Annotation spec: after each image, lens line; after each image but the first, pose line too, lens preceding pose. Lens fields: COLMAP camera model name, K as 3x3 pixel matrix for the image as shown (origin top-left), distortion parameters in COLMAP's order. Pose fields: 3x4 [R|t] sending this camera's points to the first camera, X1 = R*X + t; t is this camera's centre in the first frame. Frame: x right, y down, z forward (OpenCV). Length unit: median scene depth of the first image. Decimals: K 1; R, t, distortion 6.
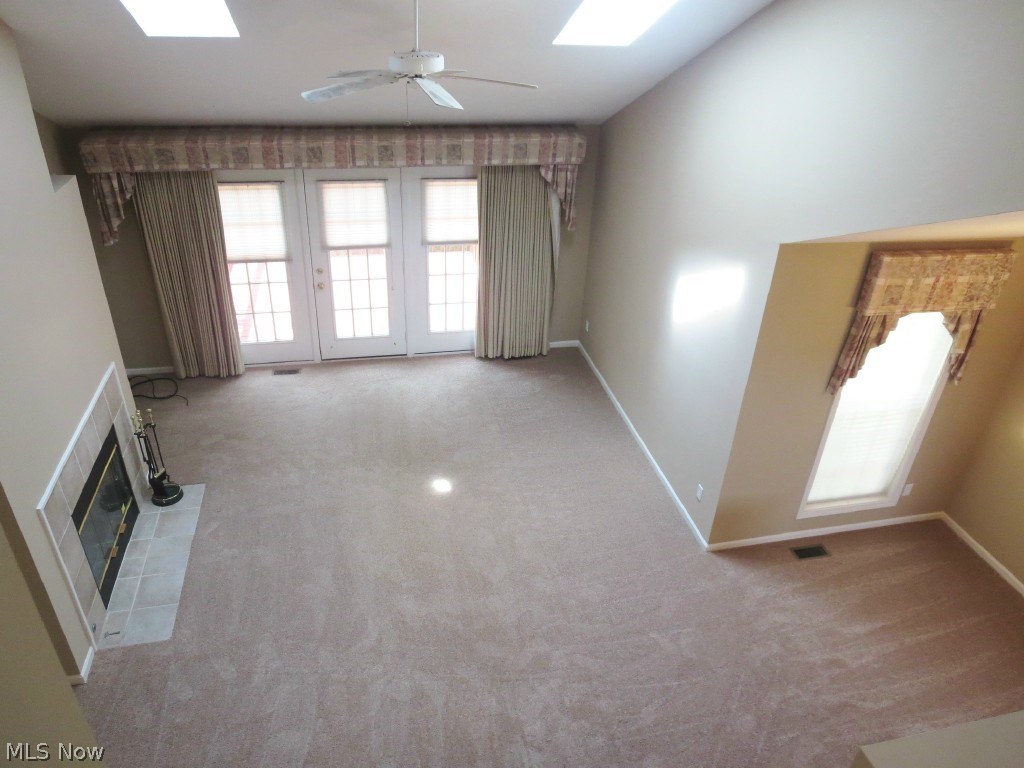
lens RADIAL K [[725.3, 0, 510.6], [0, 725.3, 384.8], [0, 0, 1]] dist [-0.012868, 0.002249]
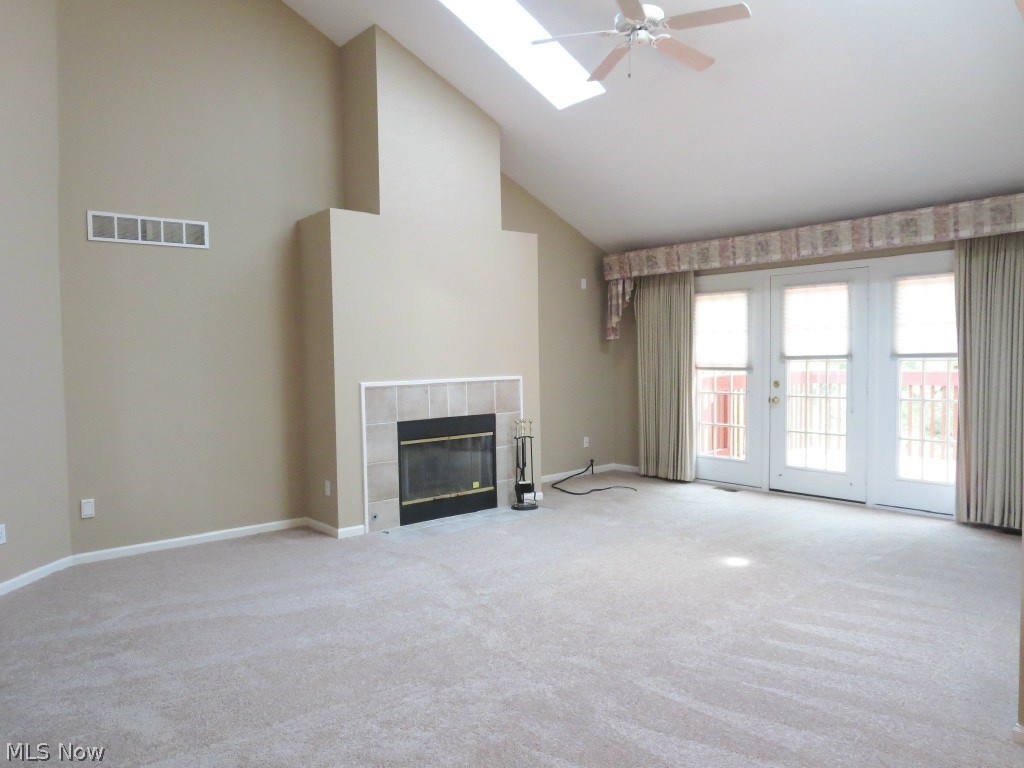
lens RADIAL K [[725.3, 0, 510.3], [0, 725.3, 387.0], [0, 0, 1]] dist [-0.012868, 0.002249]
pose [[0.482225, -0.004506, -0.876036, 0.437918], [-0.413515, 0.880403, -0.232153, 0.231019], [0.772311, 0.474204, 0.422689, 0.376926]]
